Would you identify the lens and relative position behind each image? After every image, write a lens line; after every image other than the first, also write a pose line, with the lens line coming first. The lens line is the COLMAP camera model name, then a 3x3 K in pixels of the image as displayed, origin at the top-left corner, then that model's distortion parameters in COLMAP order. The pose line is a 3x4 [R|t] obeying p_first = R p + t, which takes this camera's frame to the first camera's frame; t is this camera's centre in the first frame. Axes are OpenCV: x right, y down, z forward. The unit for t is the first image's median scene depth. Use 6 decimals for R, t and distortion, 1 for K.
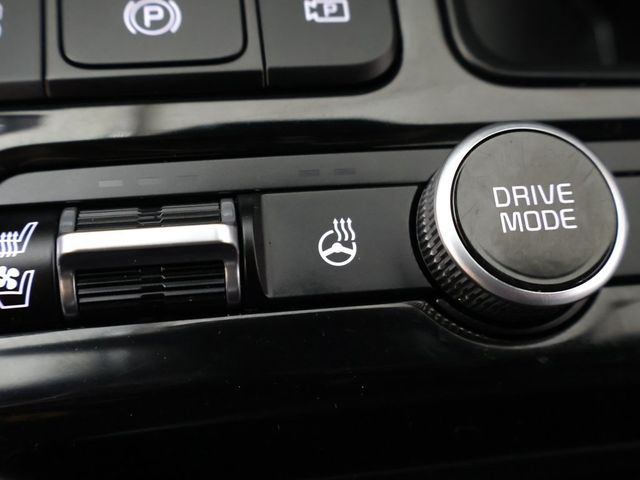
lens RADIAL K [[649.2, 0, 320.0], [0, 649.2, 240.0], [0, 0, 1]] dist [-0.007222, 0.004635]
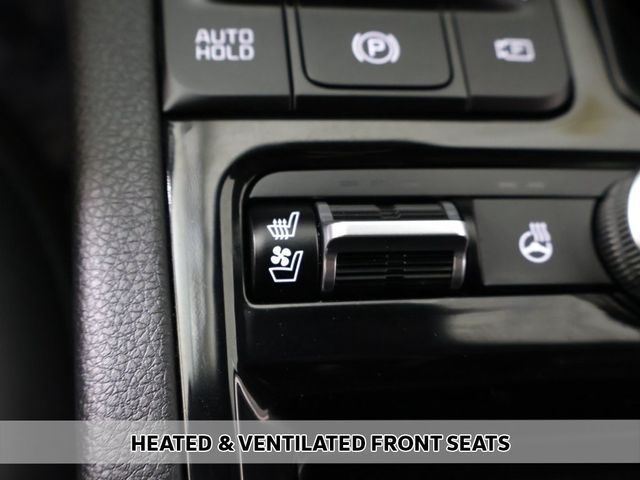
lens RADIAL K [[649.2, 0, 320.0], [0, 649.2, 240.0], [0, 0, 1]] dist [-0.007222, 0.004635]
pose [[0.998565, 0.049834, 0.019612, -0.418248], [-0.049186, 0.998269, -0.032245, 0.060922], [-0.021185, 0.031234, 0.999288, -0.209064]]
